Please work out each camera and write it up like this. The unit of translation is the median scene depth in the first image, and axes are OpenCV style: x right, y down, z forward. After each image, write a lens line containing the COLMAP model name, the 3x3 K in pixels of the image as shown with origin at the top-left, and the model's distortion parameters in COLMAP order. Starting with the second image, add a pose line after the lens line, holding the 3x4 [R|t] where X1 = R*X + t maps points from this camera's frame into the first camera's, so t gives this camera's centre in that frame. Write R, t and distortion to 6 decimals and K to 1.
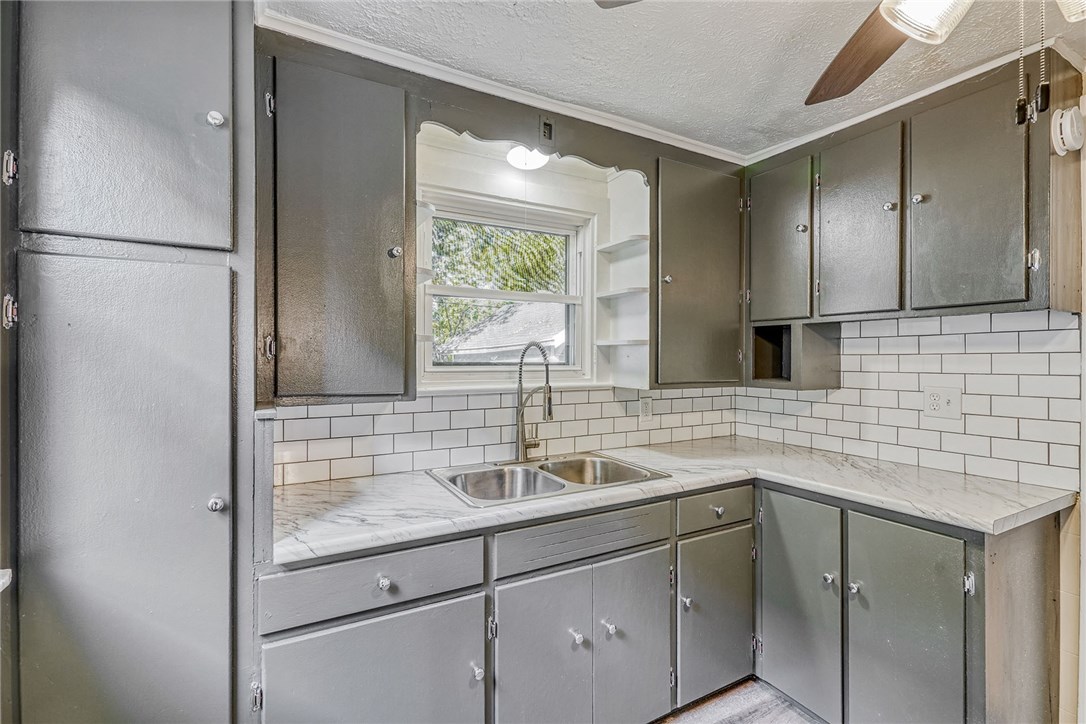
lens RADIAL K [[498.0, 0, 541.0], [0, 498.0, 356.3], [0, 0, 1]] dist [0.000964, 0.000515]
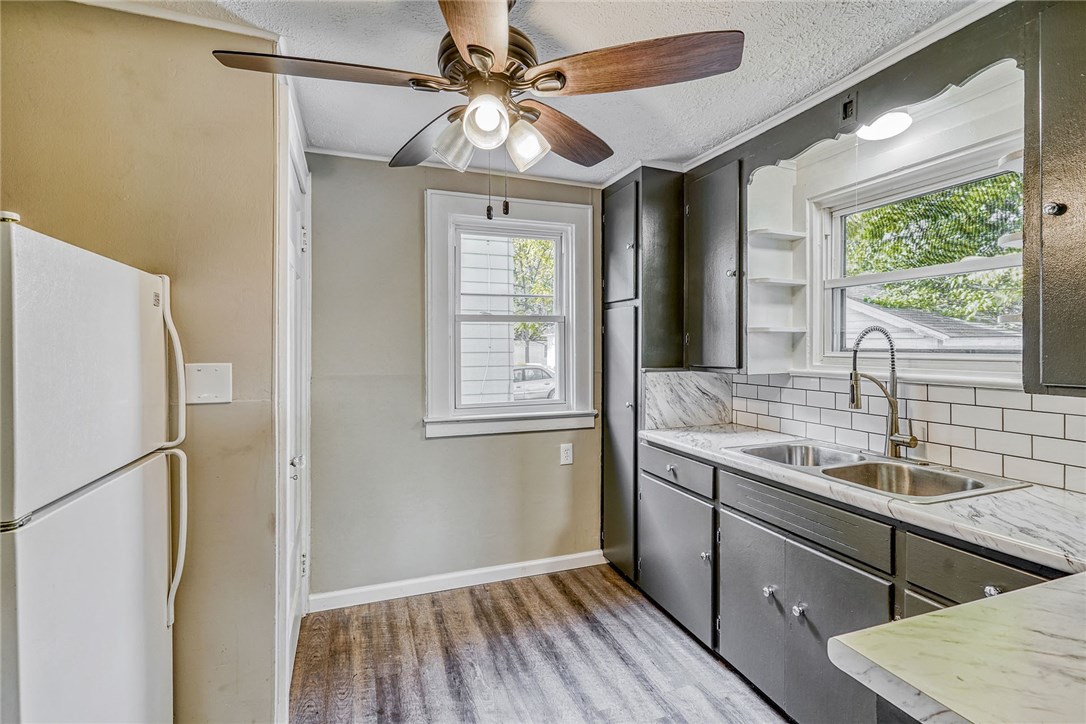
lens RADIAL K [[494.3, 0, 538.4], [0, 494.3, 348.8], [0, 0, 1]] dist [0.000217, 0.001020]
pose [[-0.154932, 0.003656, -0.987918, 1.188642], [0.001393, 0.999993, 0.003482, 0.010013], [0.987924, -0.000837, -0.154936, 0.621606]]
